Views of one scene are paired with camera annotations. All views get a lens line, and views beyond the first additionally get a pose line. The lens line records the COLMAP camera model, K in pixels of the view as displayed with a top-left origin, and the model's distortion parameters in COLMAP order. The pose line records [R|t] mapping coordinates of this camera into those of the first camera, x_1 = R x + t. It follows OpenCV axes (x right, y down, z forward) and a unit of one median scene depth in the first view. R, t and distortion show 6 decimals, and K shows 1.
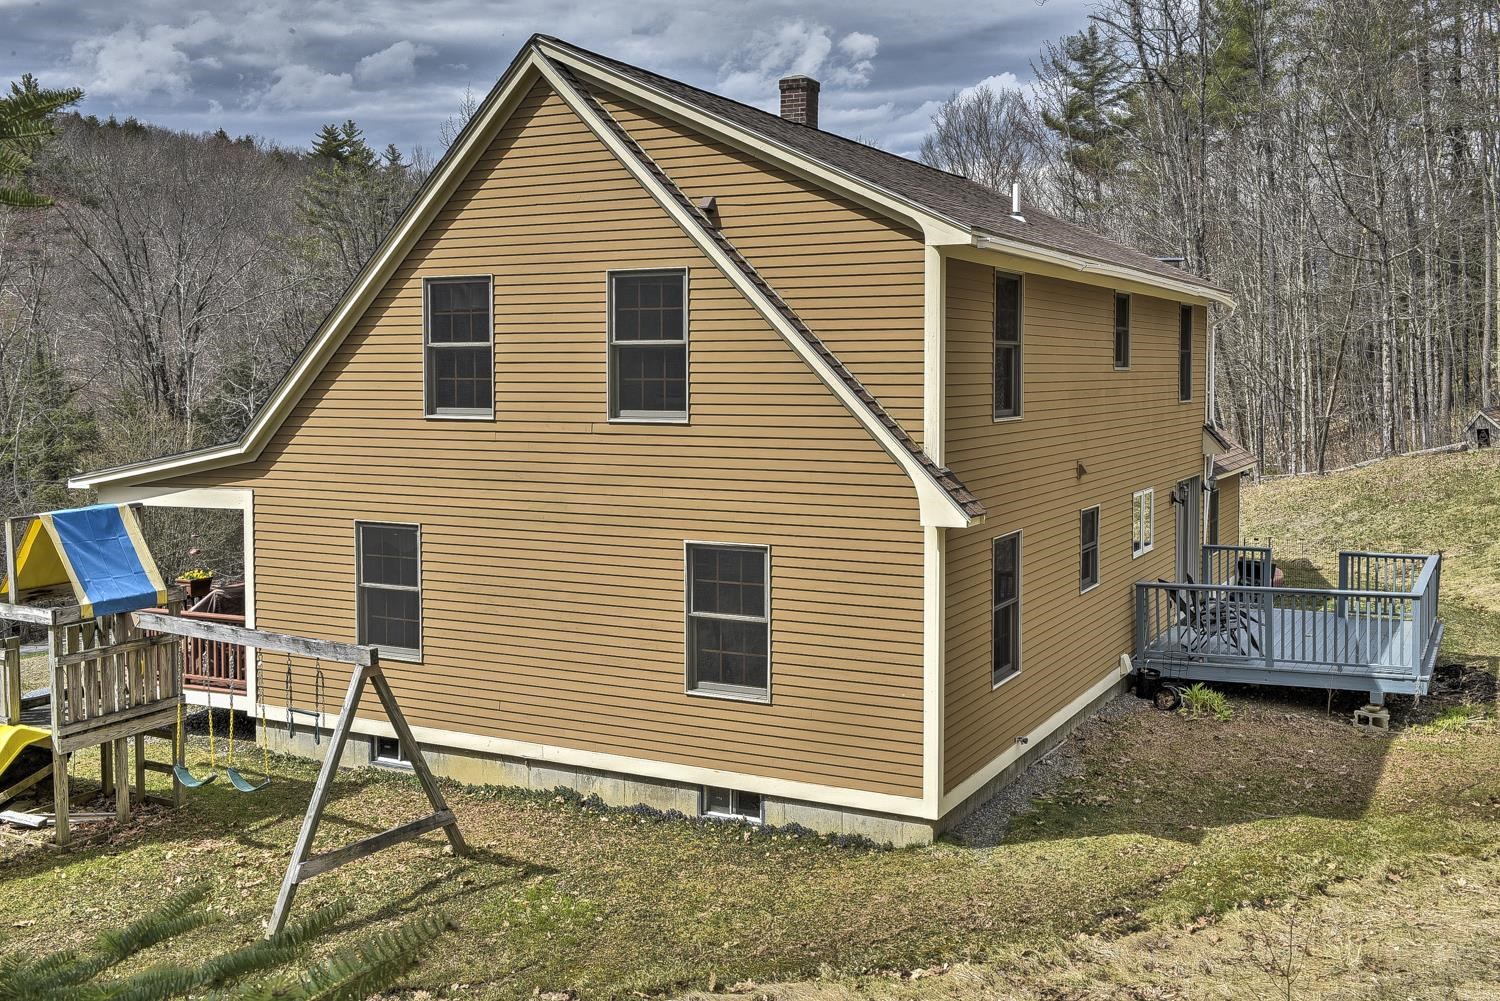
lens RADIAL K [[1443.1, 0, 750.0], [0, 1443.1, 500.5], [0, 0, 1]] dist [-0.010788, -0.001714]
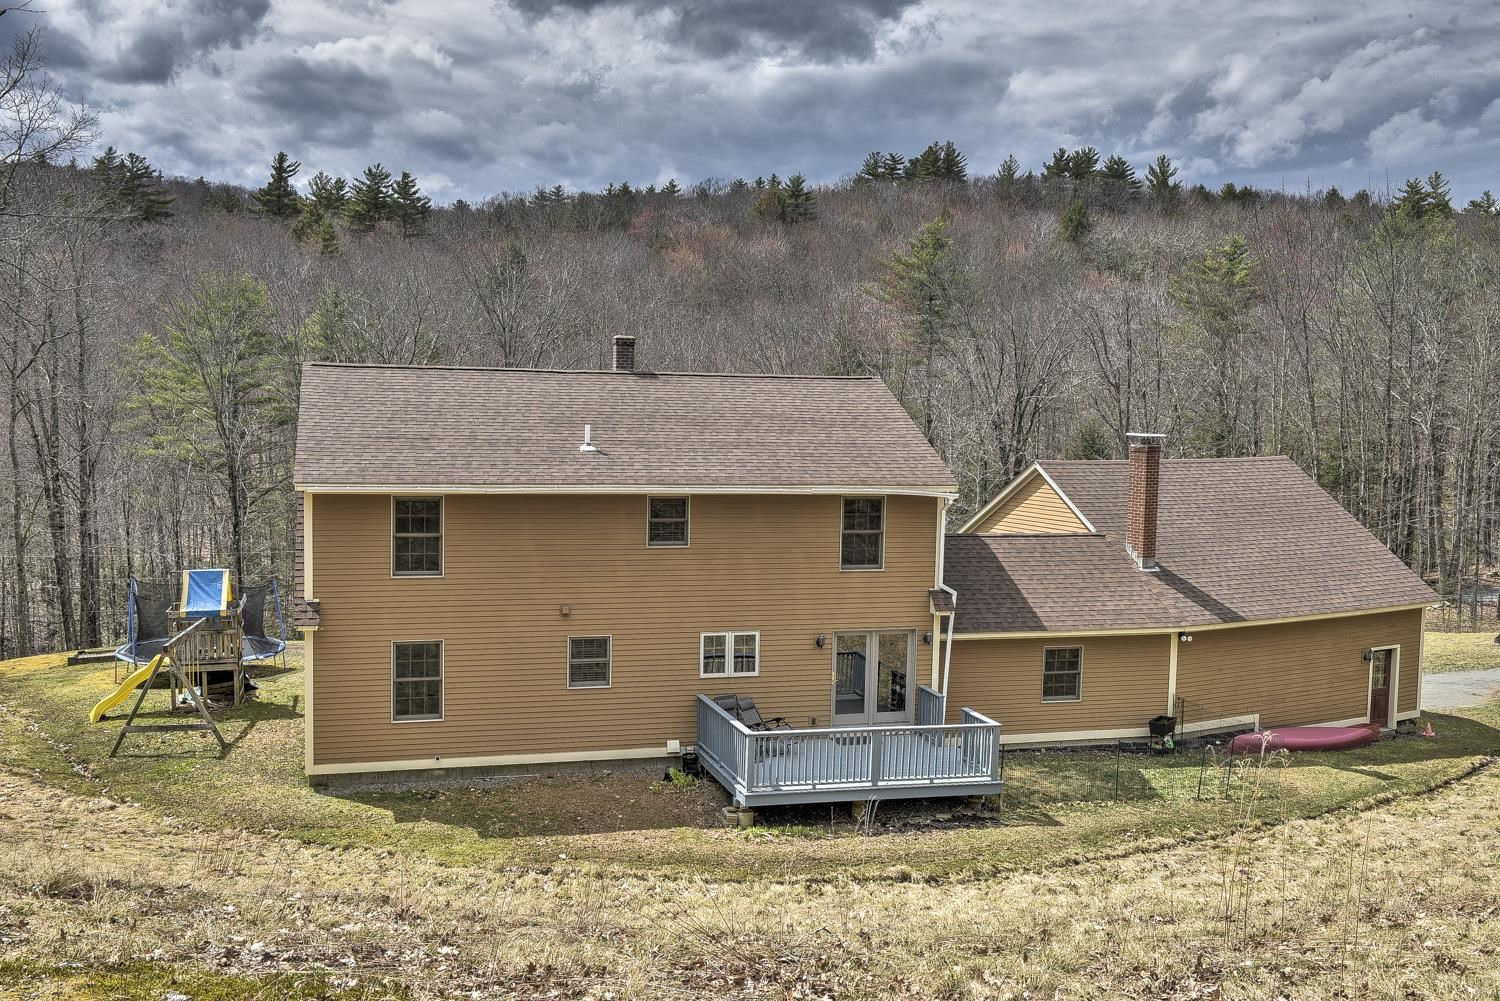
lens RADIAL K [[1443.1, 0, 750.0], [0, 1443.1, 500.5], [0, 0, 1]] dist [-0.010788, -0.001714]
pose [[0.666467, 0.069456, -0.742292, 1.122758], [-0.083984, 0.996308, 0.017819, -0.137116], [0.740789, 0.050465, 0.669840, 0.057026]]
